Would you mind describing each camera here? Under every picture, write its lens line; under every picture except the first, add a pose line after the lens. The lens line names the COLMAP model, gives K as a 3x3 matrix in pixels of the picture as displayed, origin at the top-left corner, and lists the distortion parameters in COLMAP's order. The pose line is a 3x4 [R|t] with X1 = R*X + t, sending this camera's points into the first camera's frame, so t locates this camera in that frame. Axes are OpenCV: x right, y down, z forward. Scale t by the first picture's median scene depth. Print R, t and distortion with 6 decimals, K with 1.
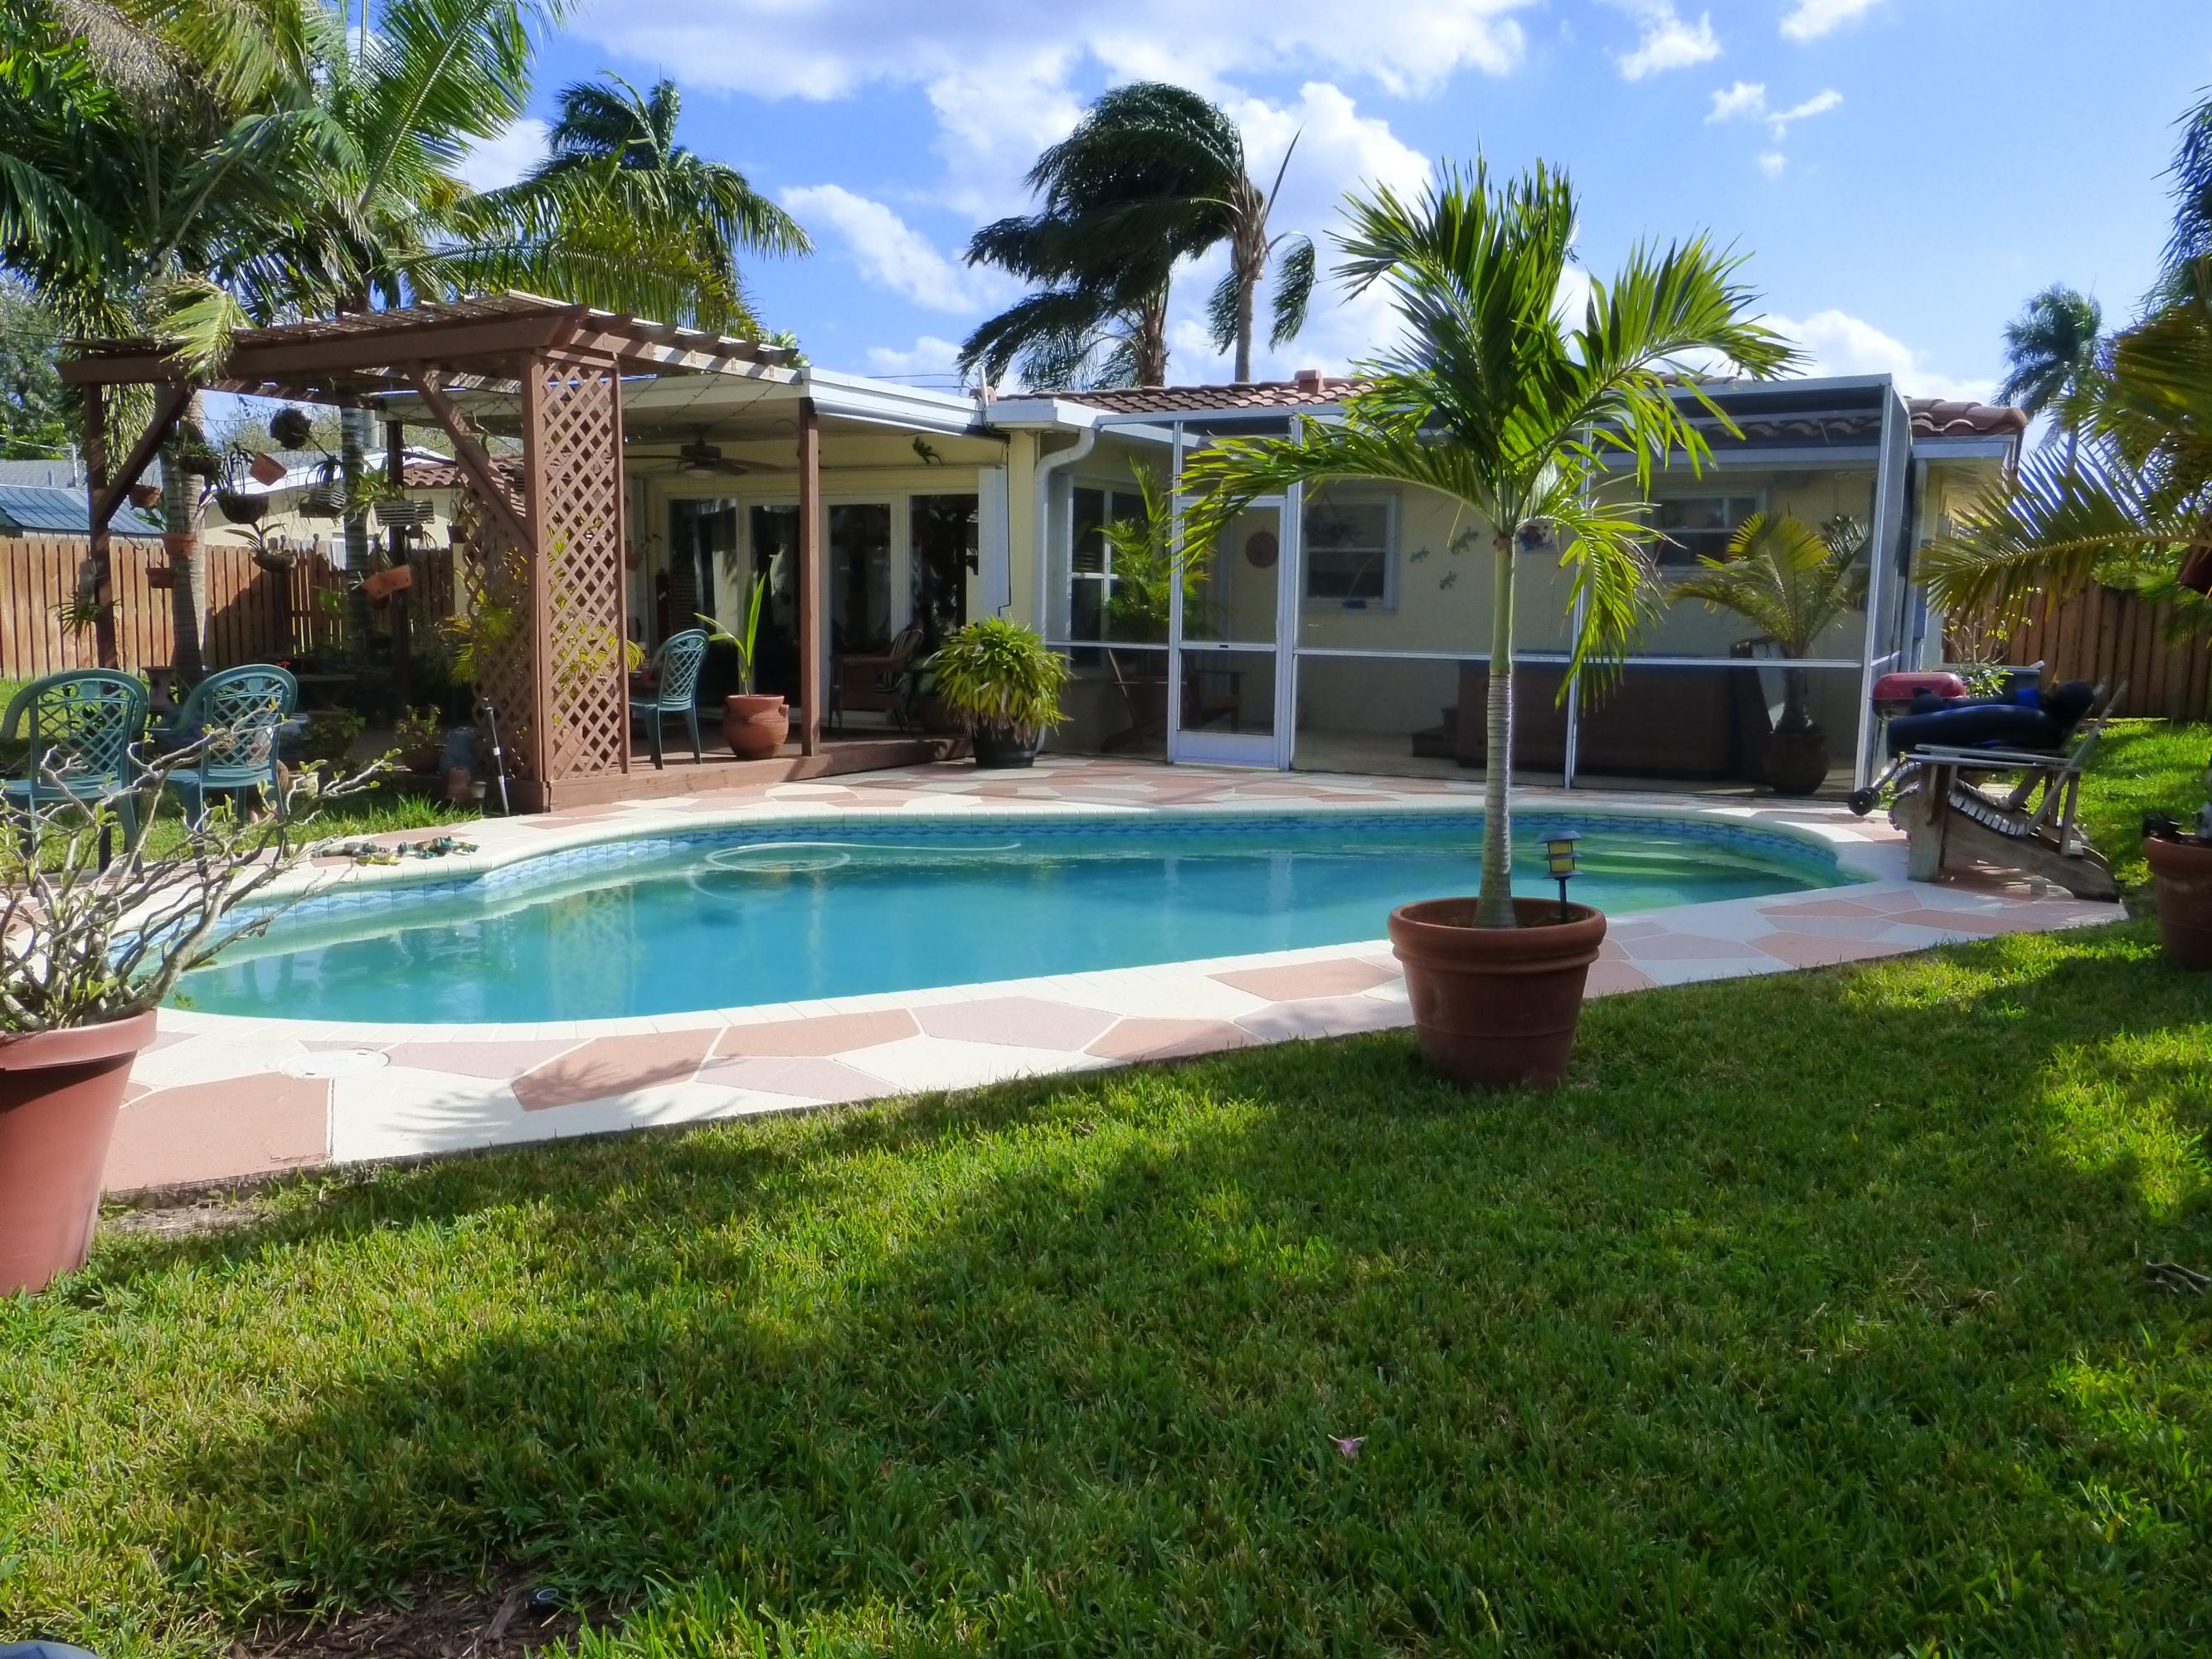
lens RADIAL K [[1607.1, 0, 1106.0], [0, 1607.1, 829.5], [0, 0, 1]] dist [0.075168, -0.240502]
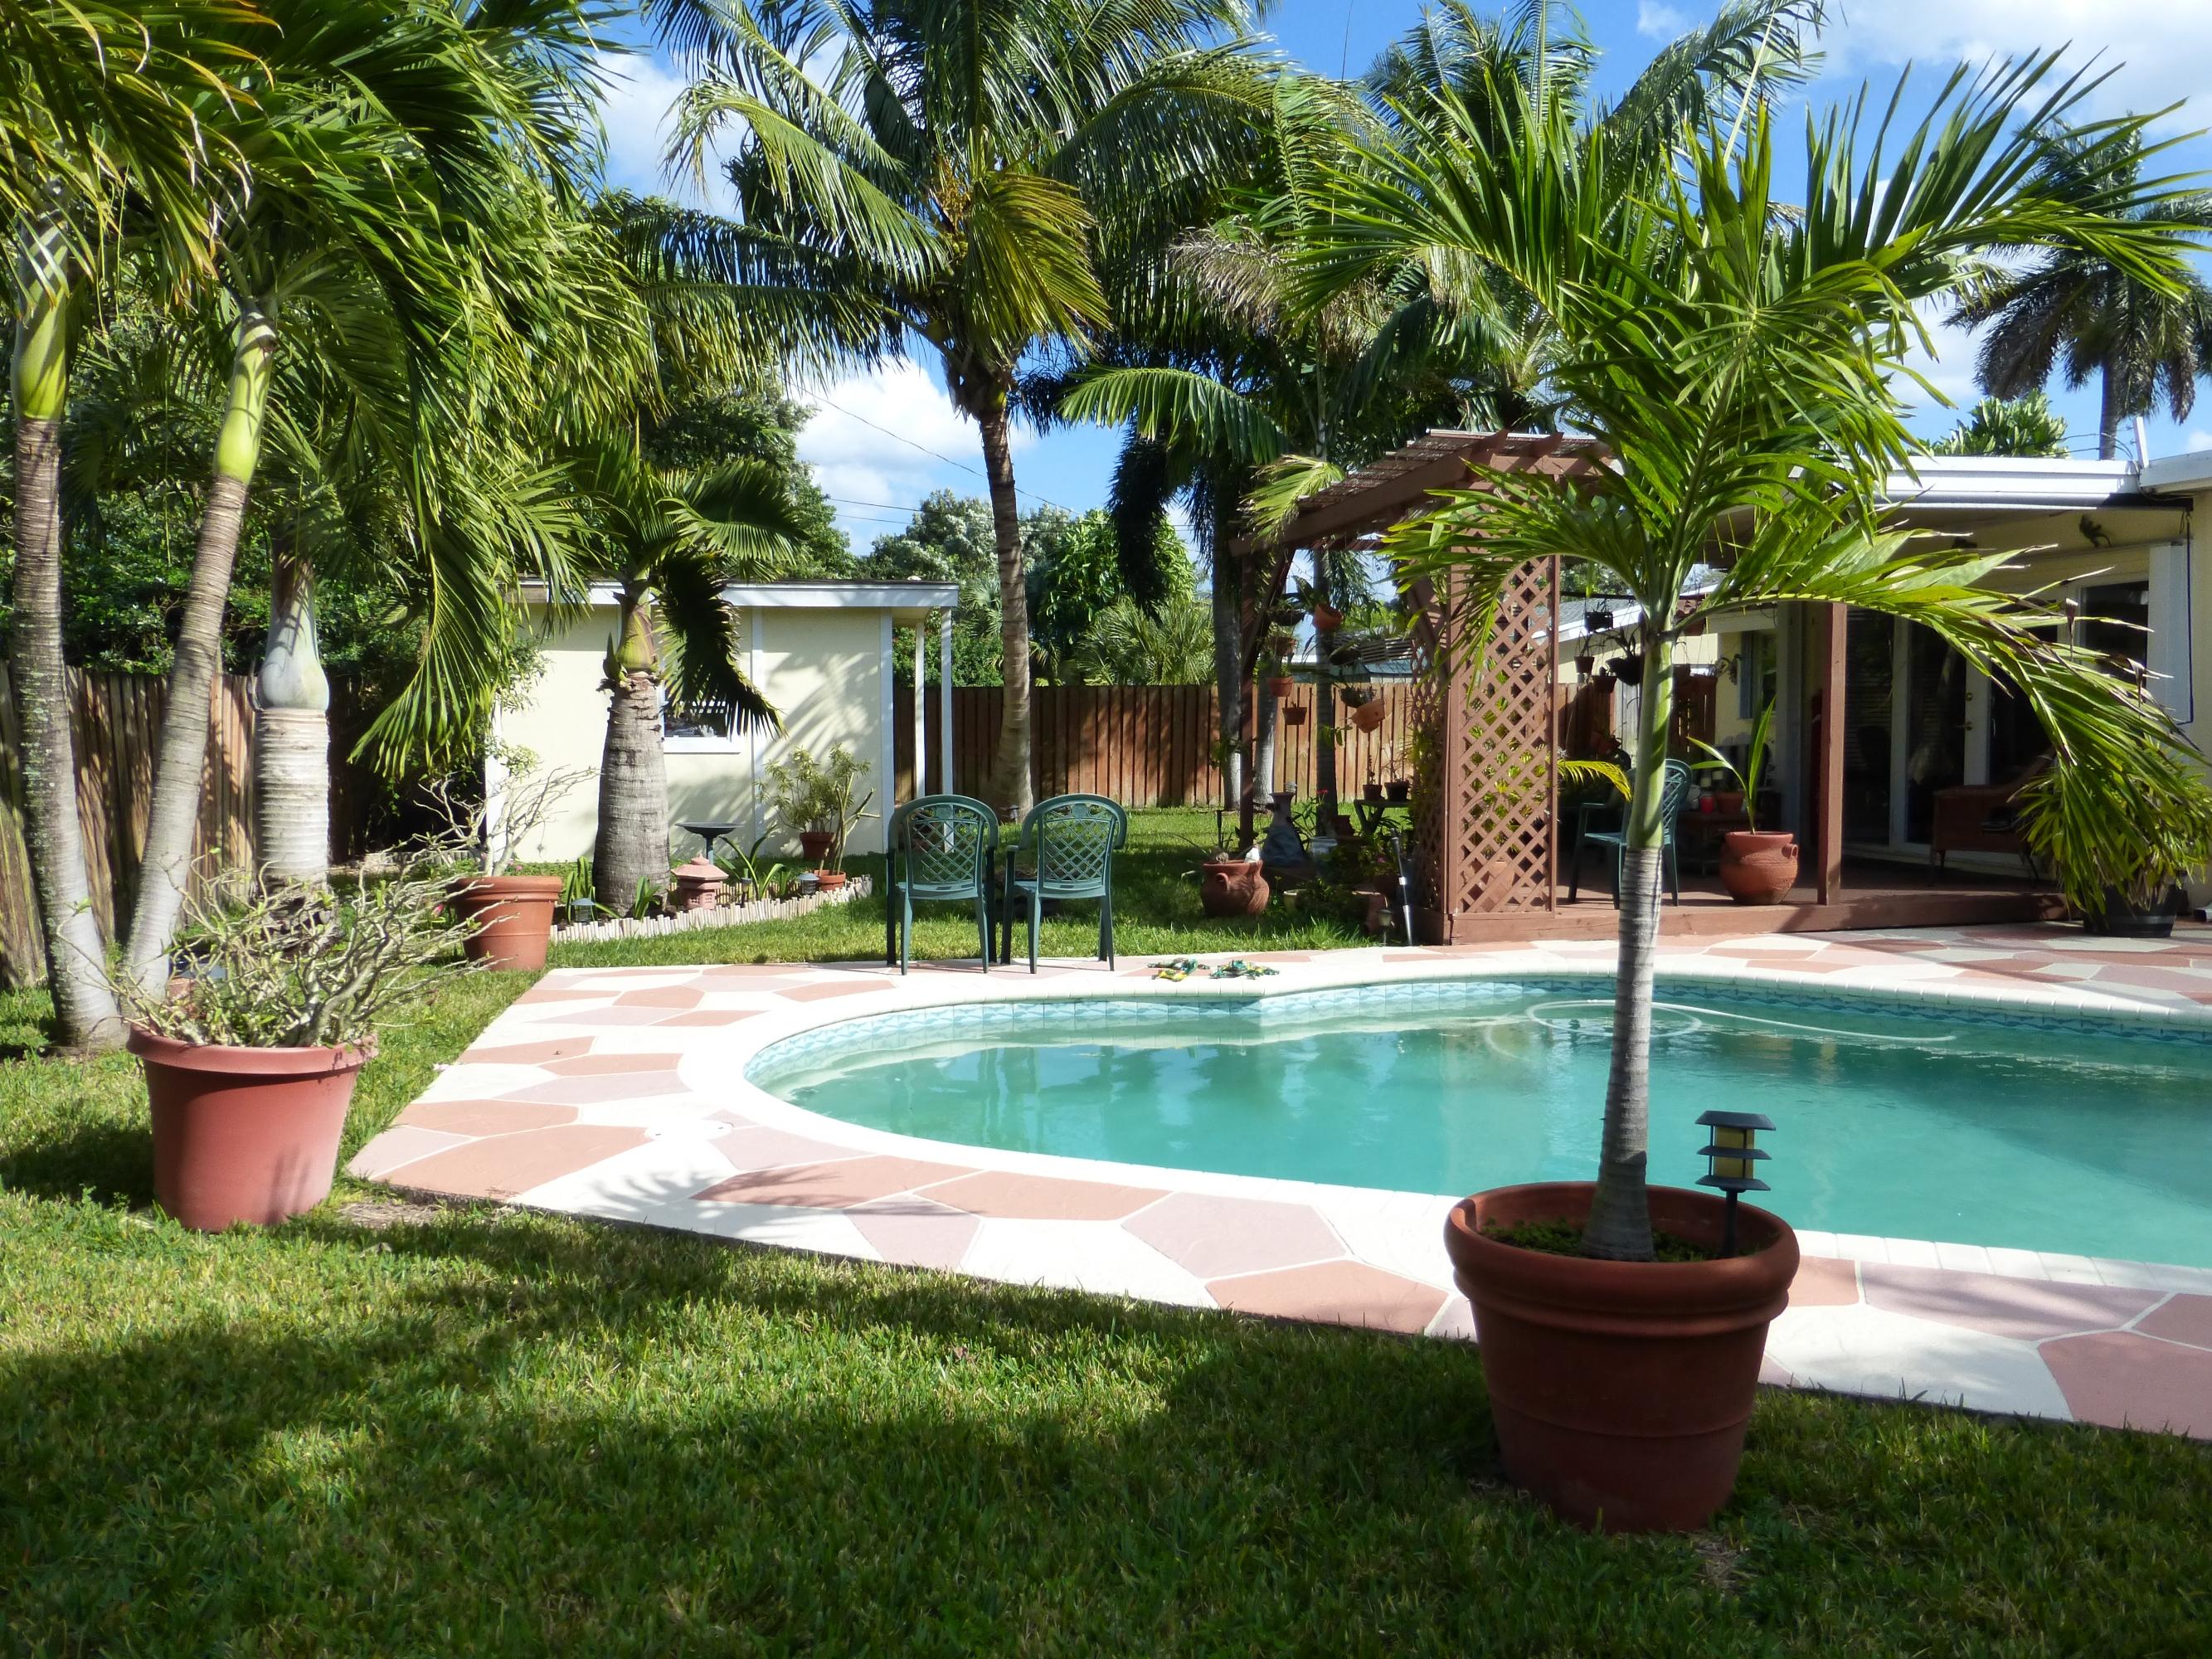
lens RADIAL K [[1630.4, 0, 1106.0], [0, 1630.4, 829.5], [0, 0, 1]] dist [-0.194264, 0.284565]
pose [[0.630547, 0.023703, -0.775789, 0.287213], [-0.085754, 0.995542, -0.039282, -0.025106], [0.771399, 0.091296, 0.629769, 0.220692]]
